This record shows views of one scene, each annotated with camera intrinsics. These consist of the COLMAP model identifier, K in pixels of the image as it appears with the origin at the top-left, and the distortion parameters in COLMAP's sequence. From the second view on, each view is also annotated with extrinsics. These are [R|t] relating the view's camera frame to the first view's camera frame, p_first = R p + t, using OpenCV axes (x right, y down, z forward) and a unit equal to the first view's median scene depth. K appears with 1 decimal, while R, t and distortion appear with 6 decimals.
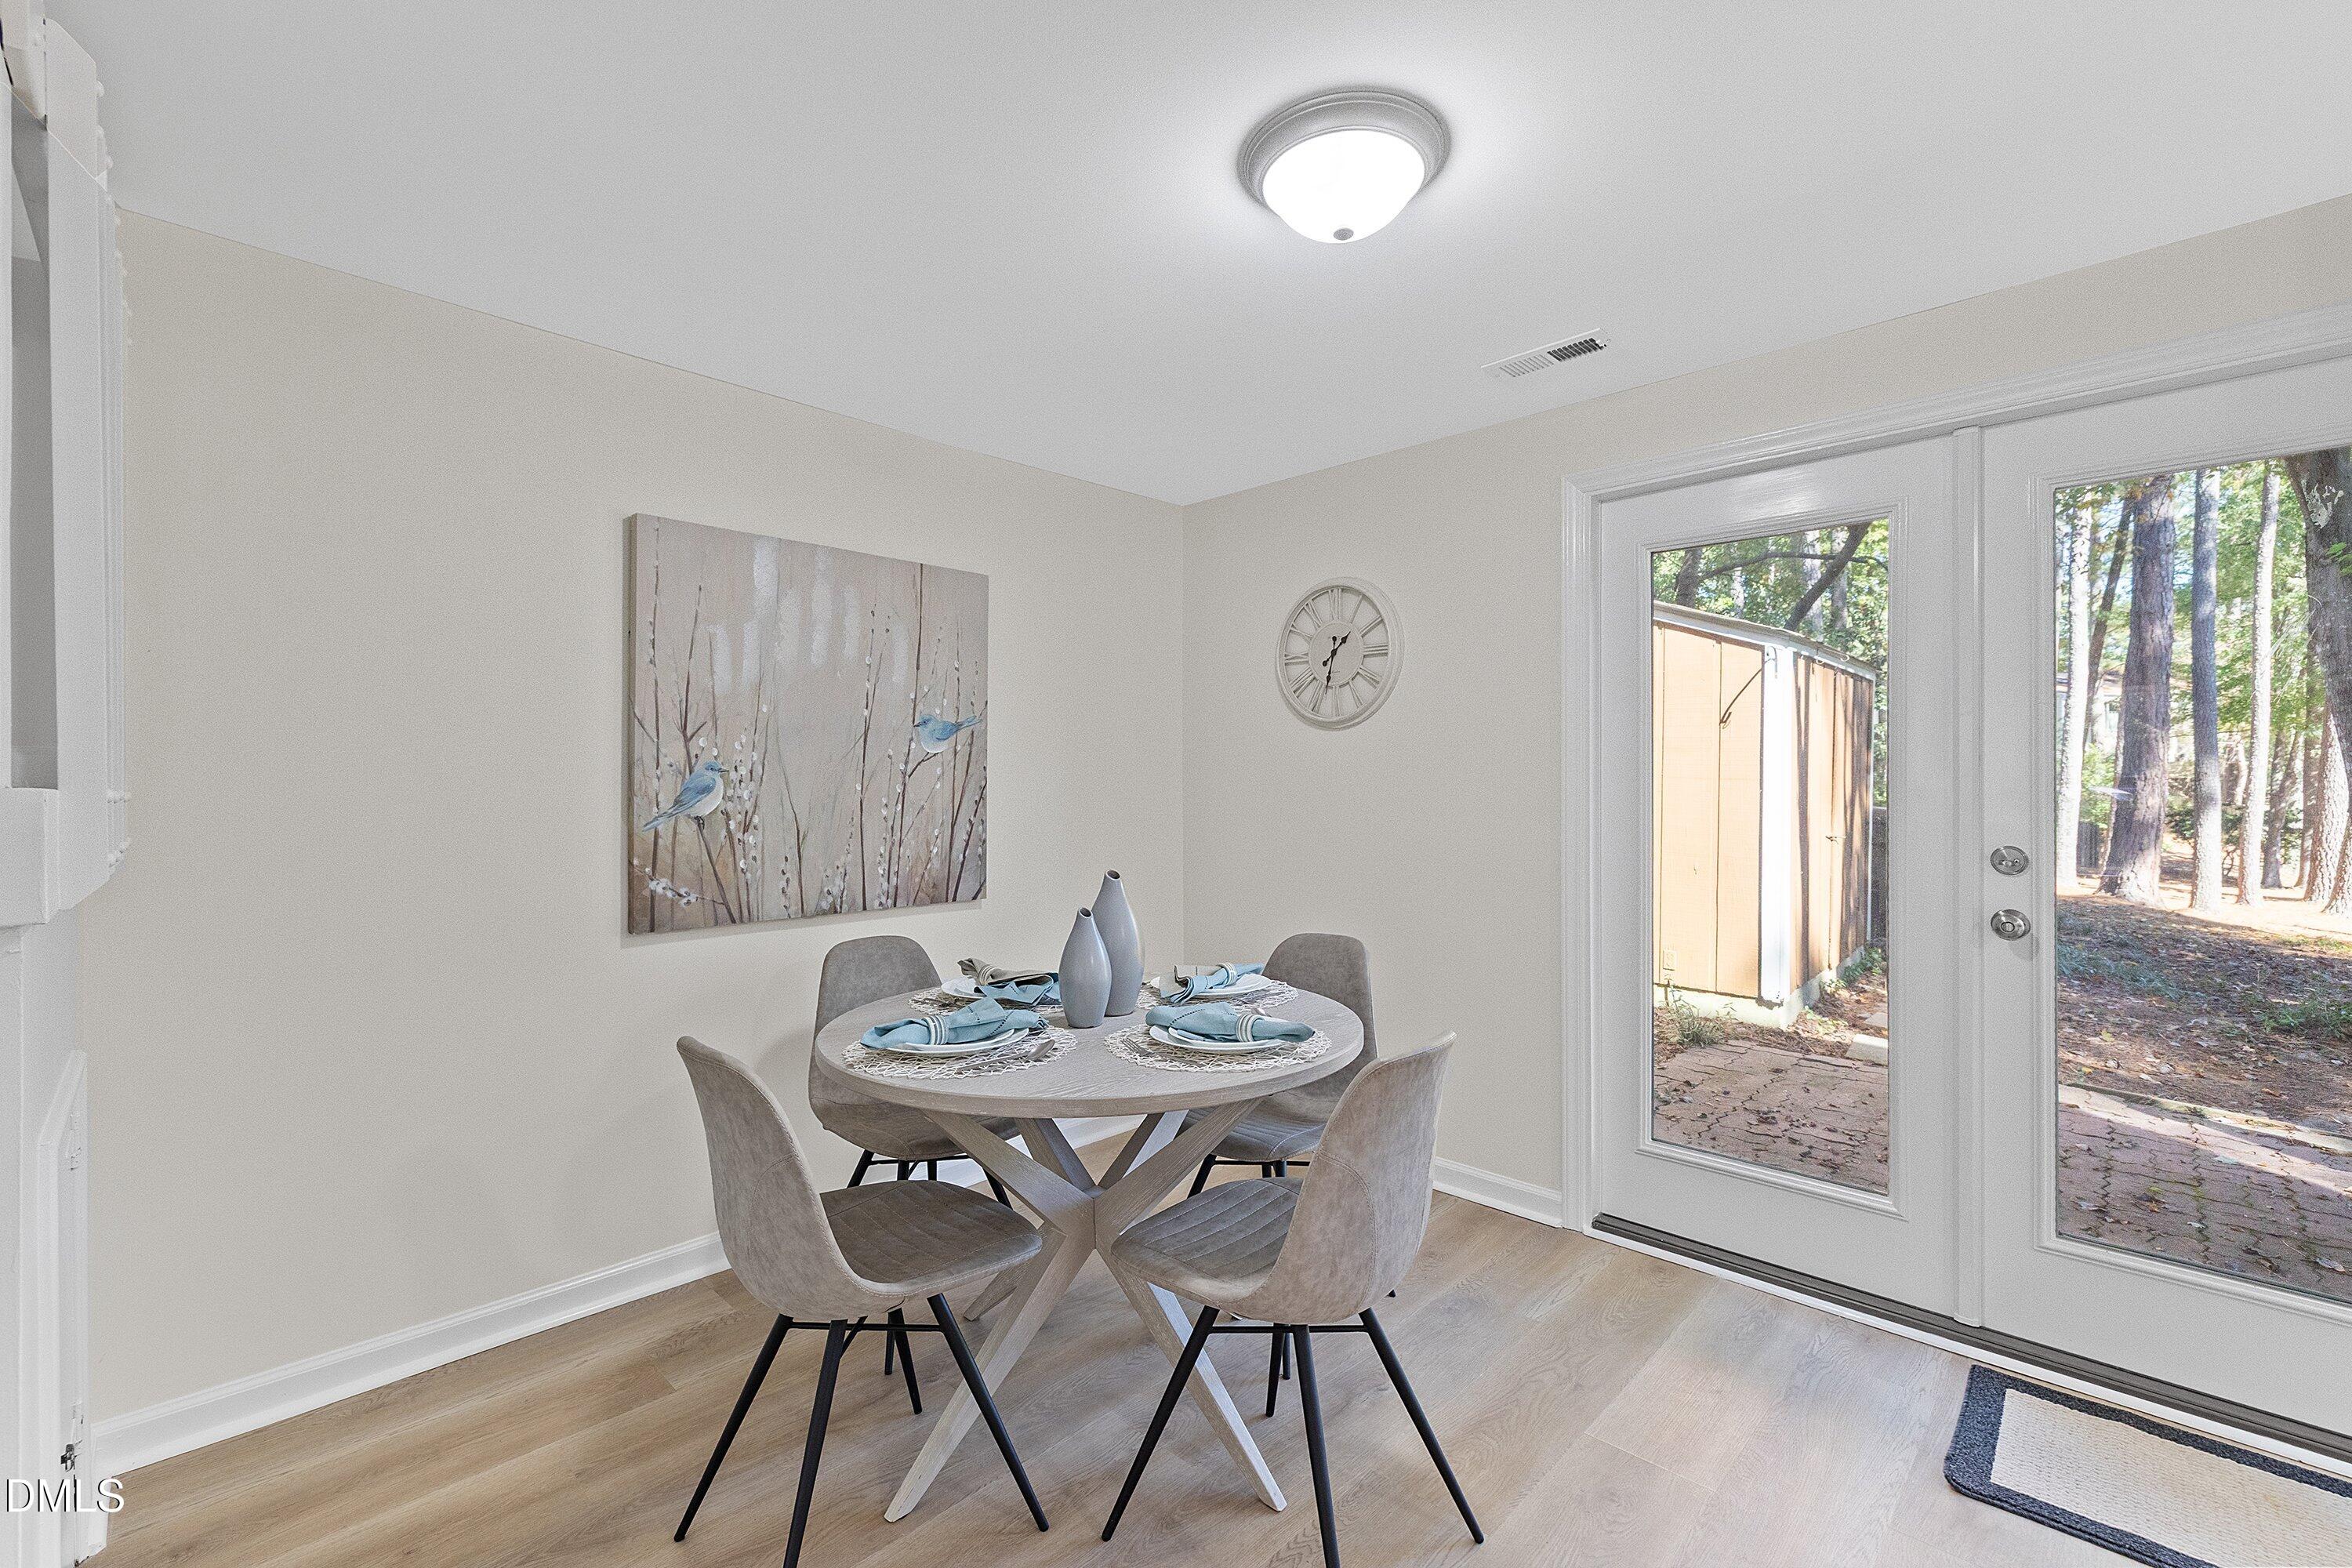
lens RADIAL K [[1010.0, 0, 1178.9], [0, 1010.0, 775.0], [0, 0, 1]] dist [0.001720, 0.000081]
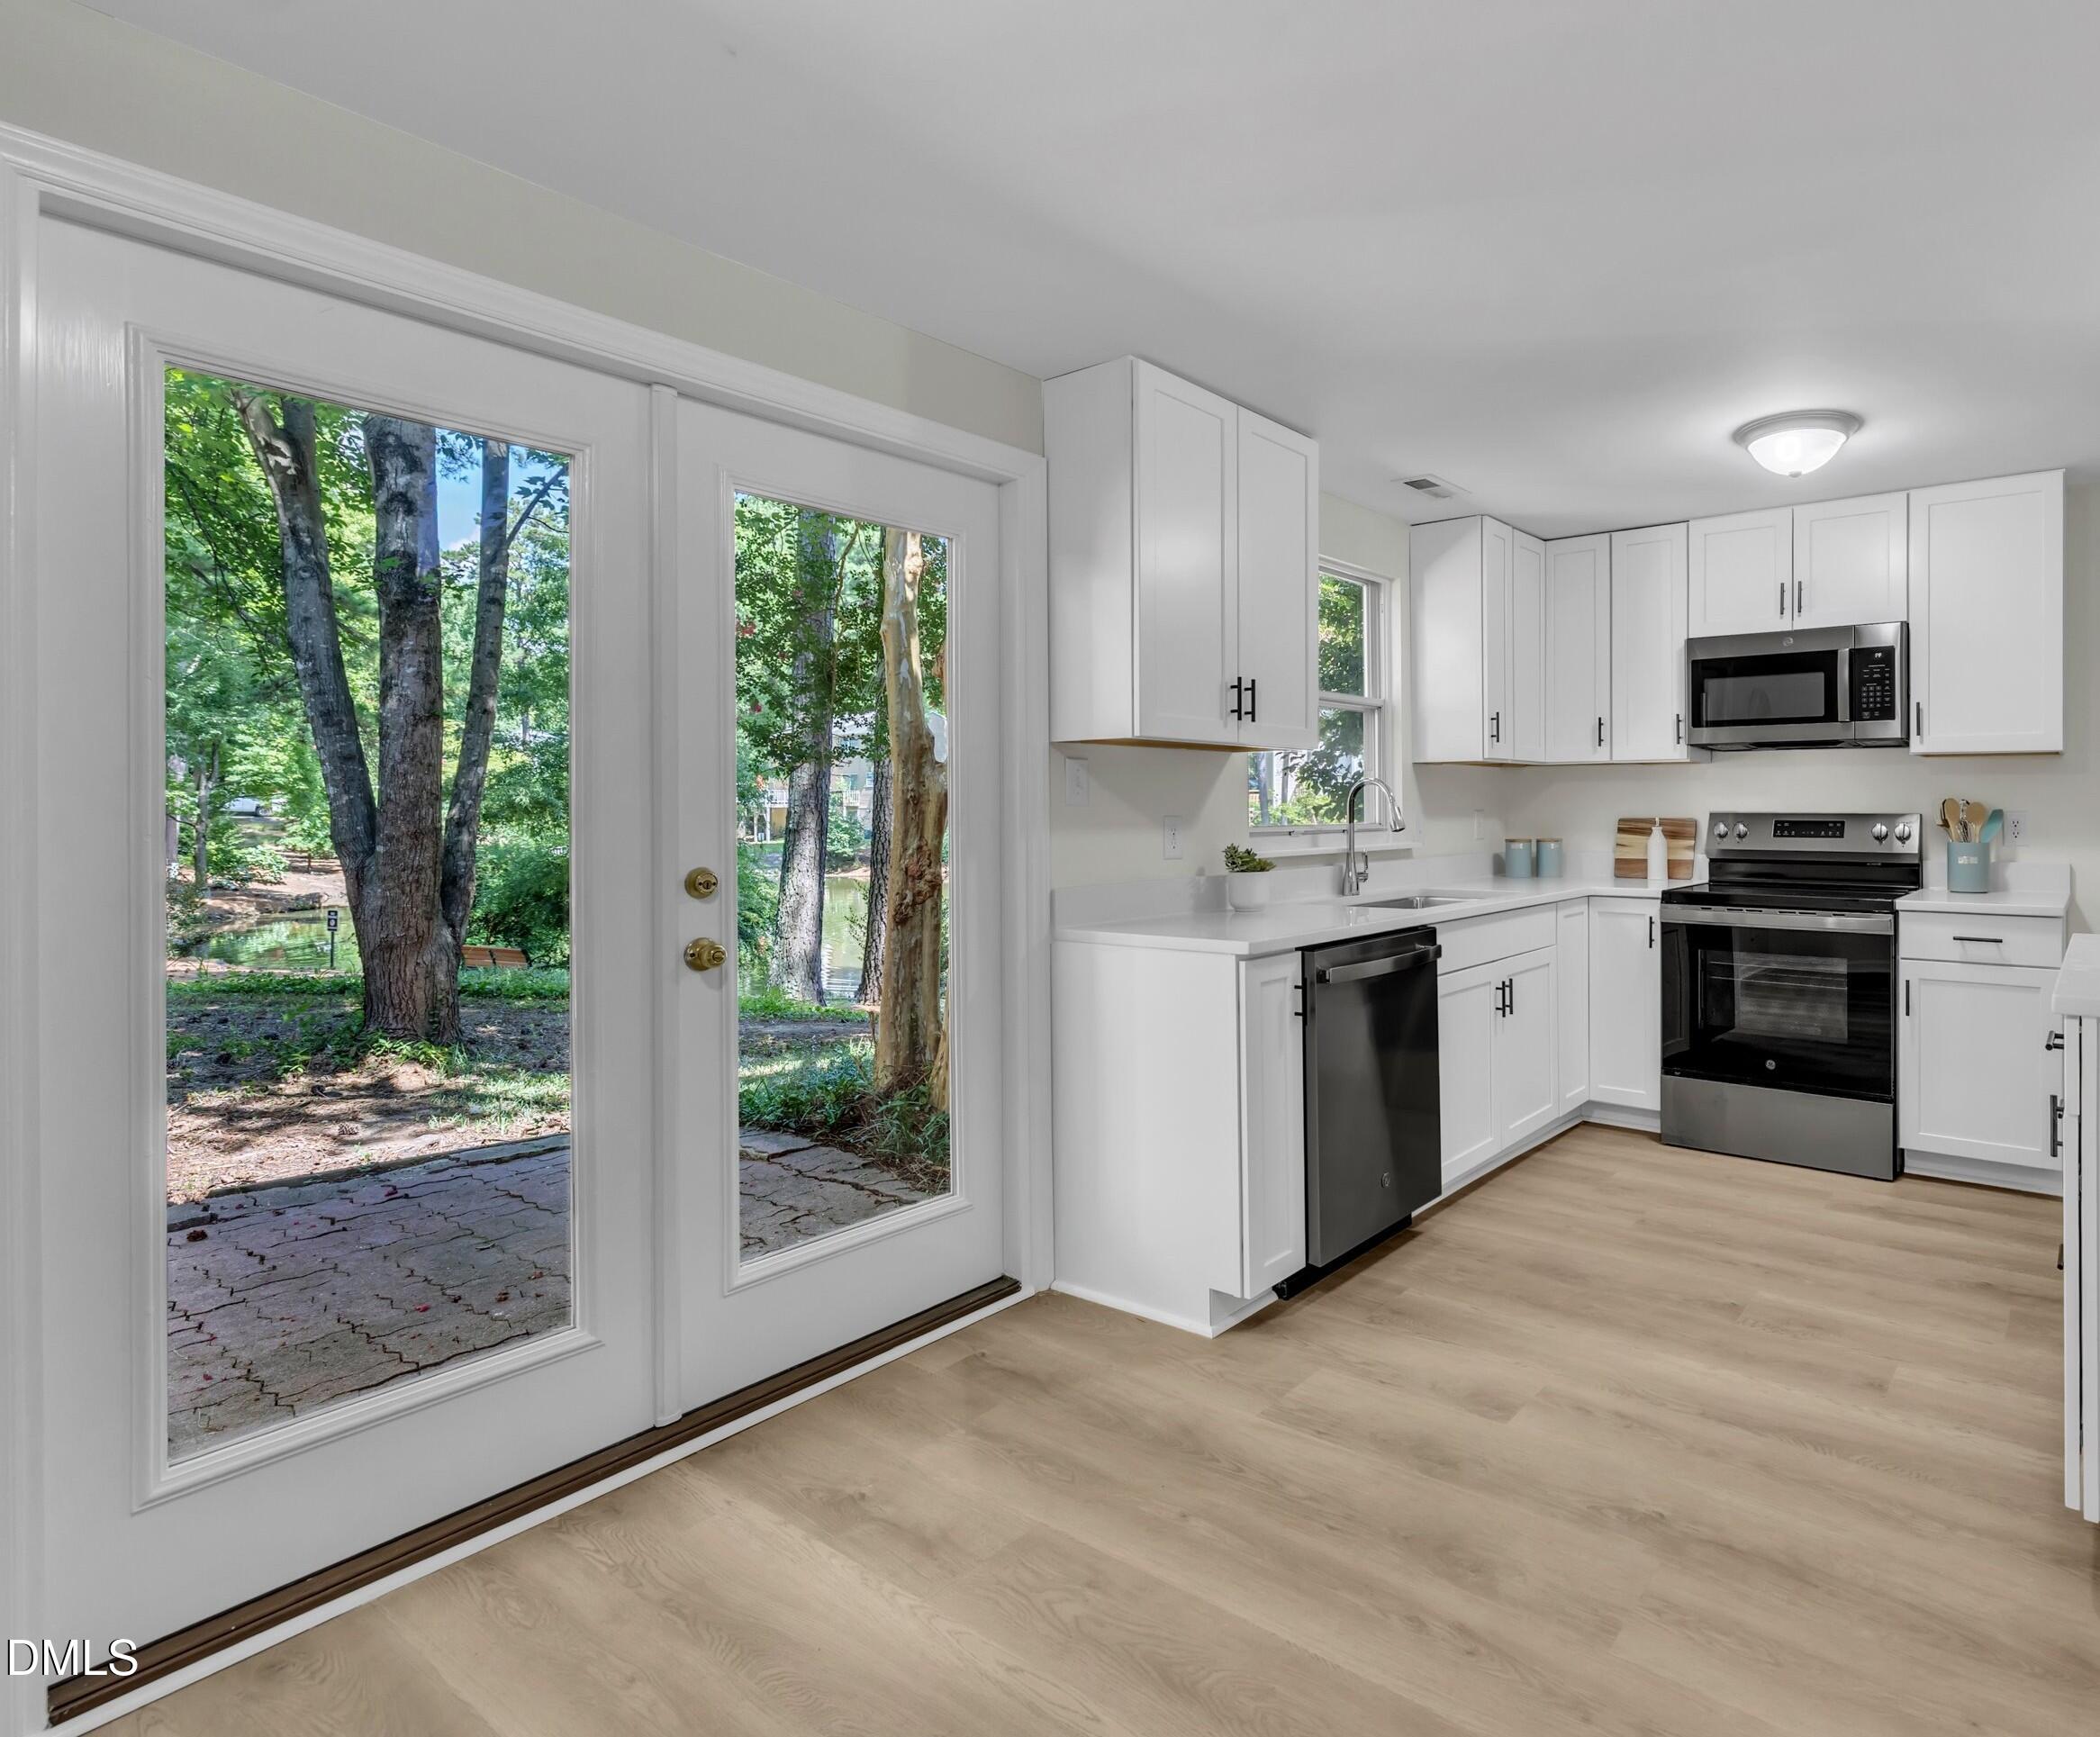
lens RADIAL K [[1149.1, 0, 1353.7], [0, 1149.1, 801.8], [0, 0, 1]] dist [-0.006353, -0.000364]
pose [[-0.190739, 0.005708, 0.981624, -0.228003], [-0.002958, 0.999975, -0.006389, 0.012258], [-0.981636, -0.004122, -0.190717, 0.482430]]
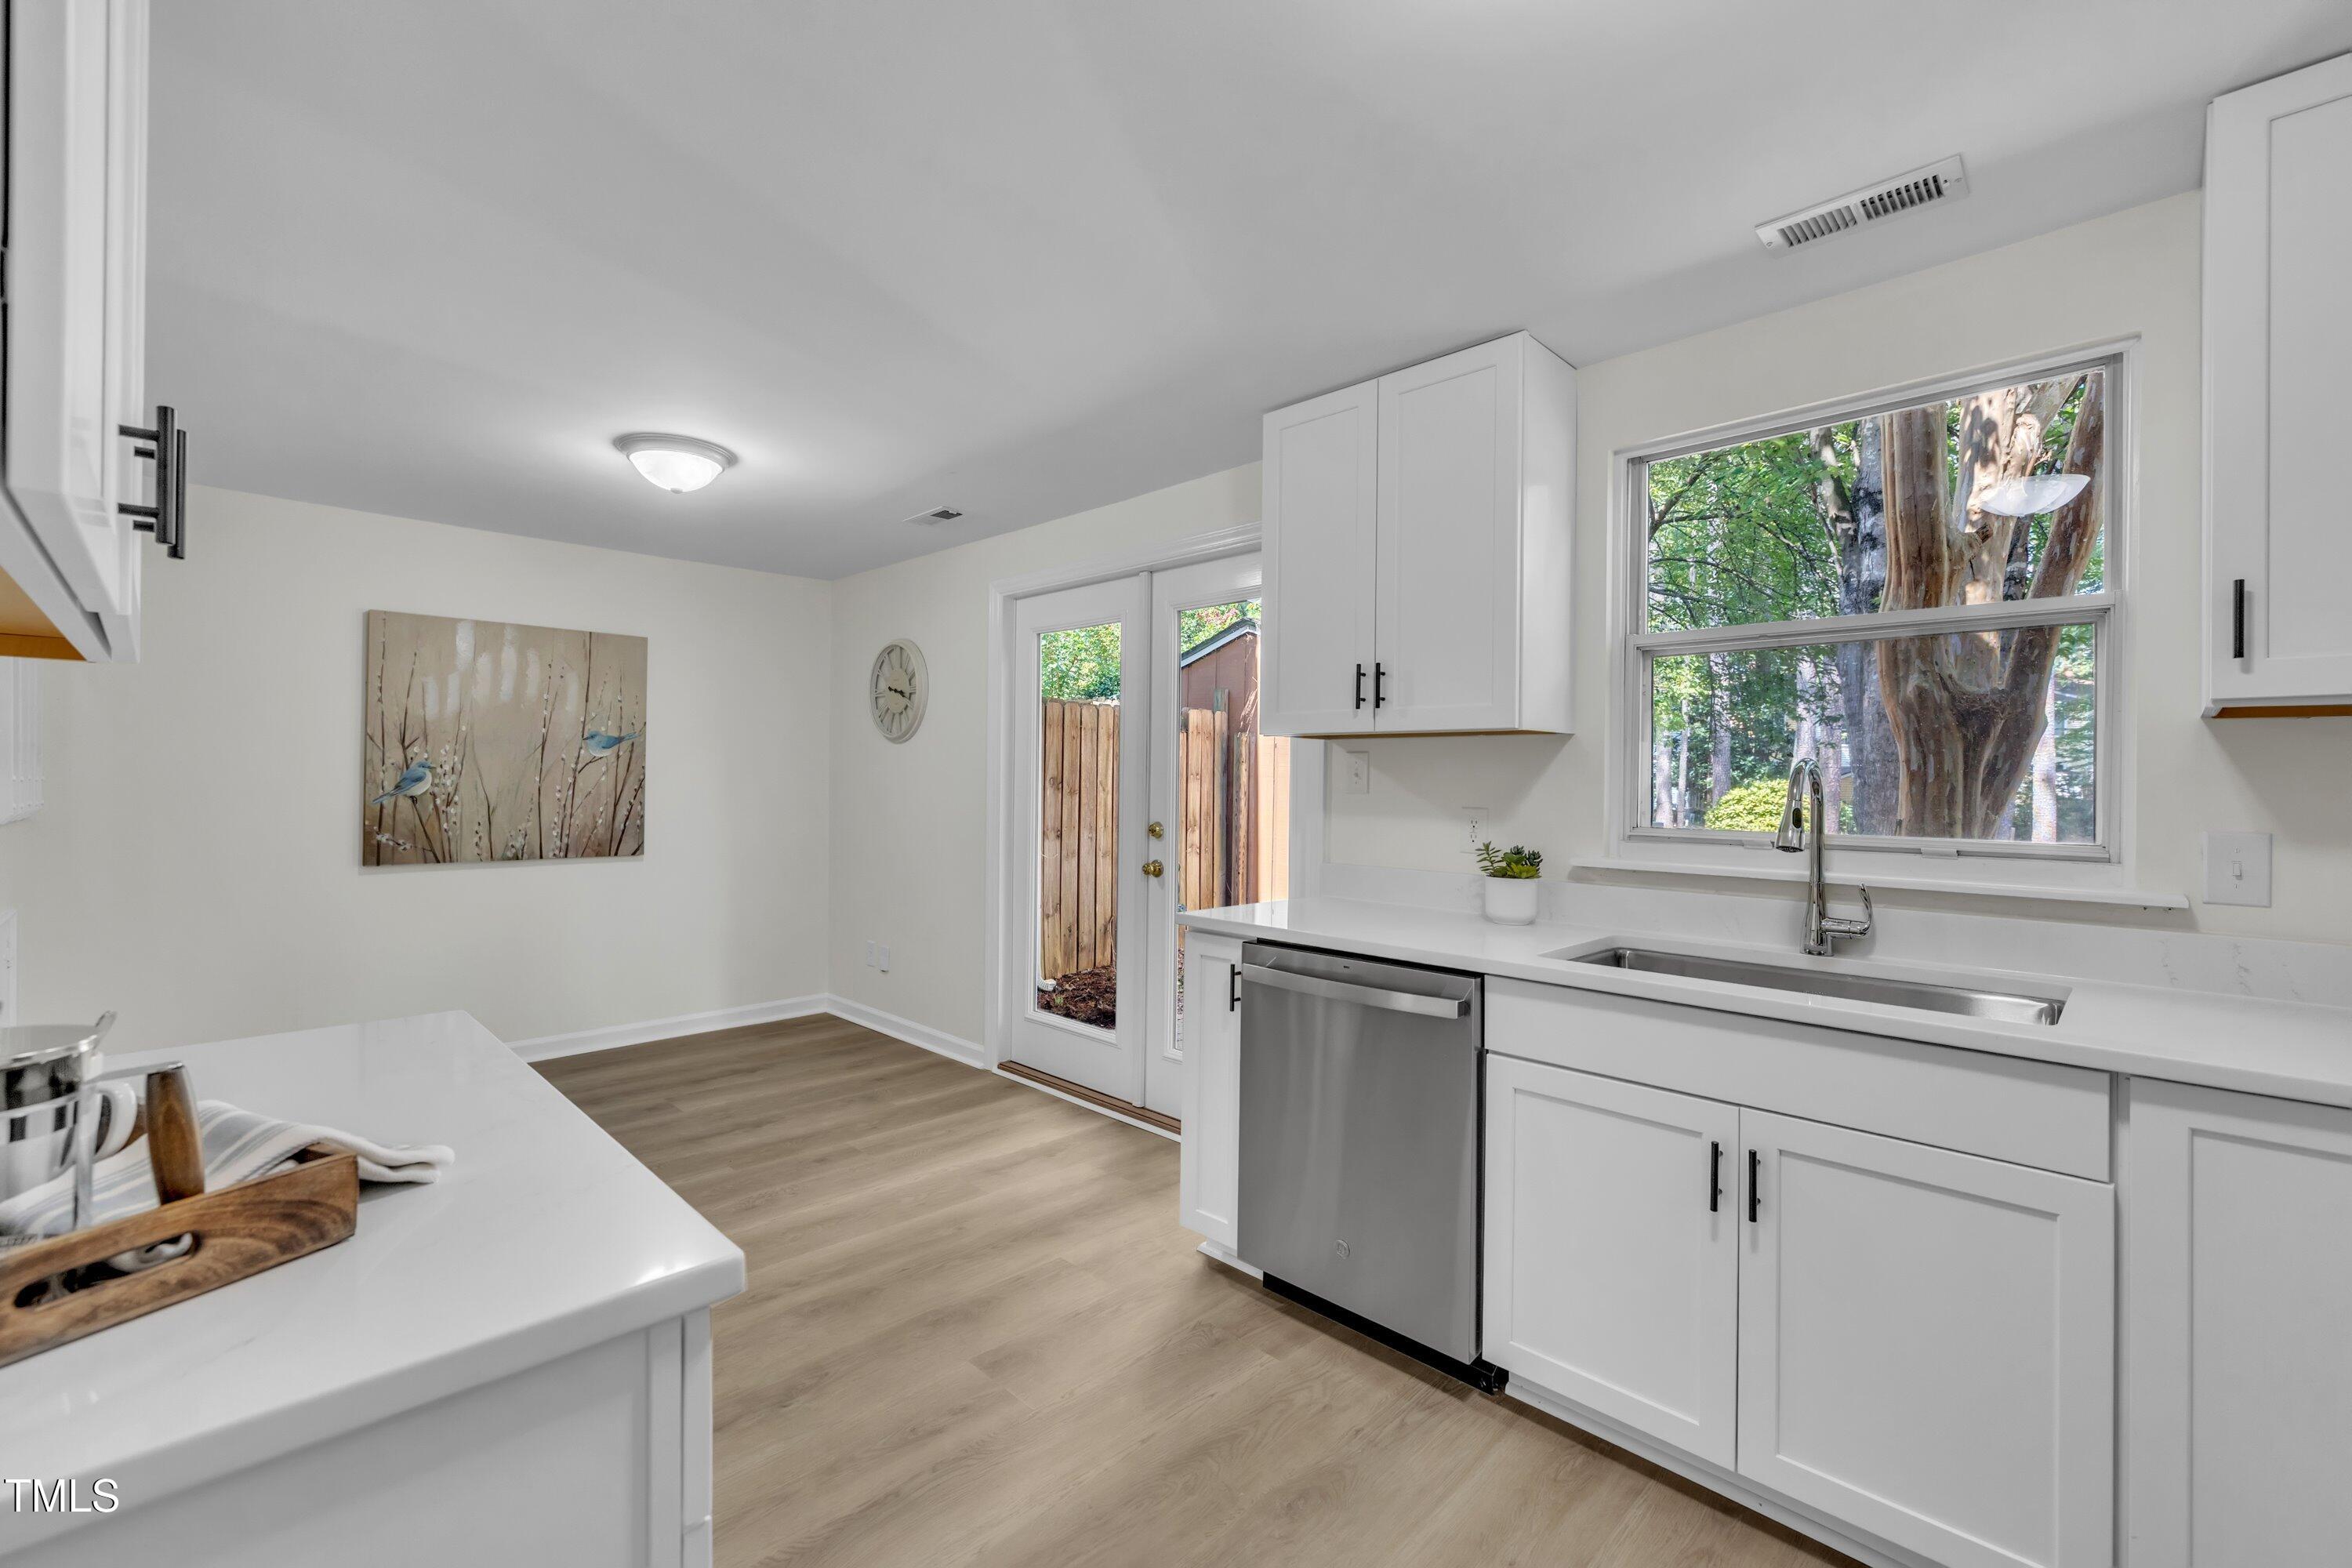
lens RADIAL K [[985.4, 0, 1166.4], [0, 985.4, 773.1], [0, 0, 1]] dist [0.001061, 0.000012]
pose [[0.999830, 0.011866, -0.014100, 0.668055], [-0.011838, 0.999928, 0.002044, -0.011168], [0.014123, -0.001876, 0.999899, -0.496731]]
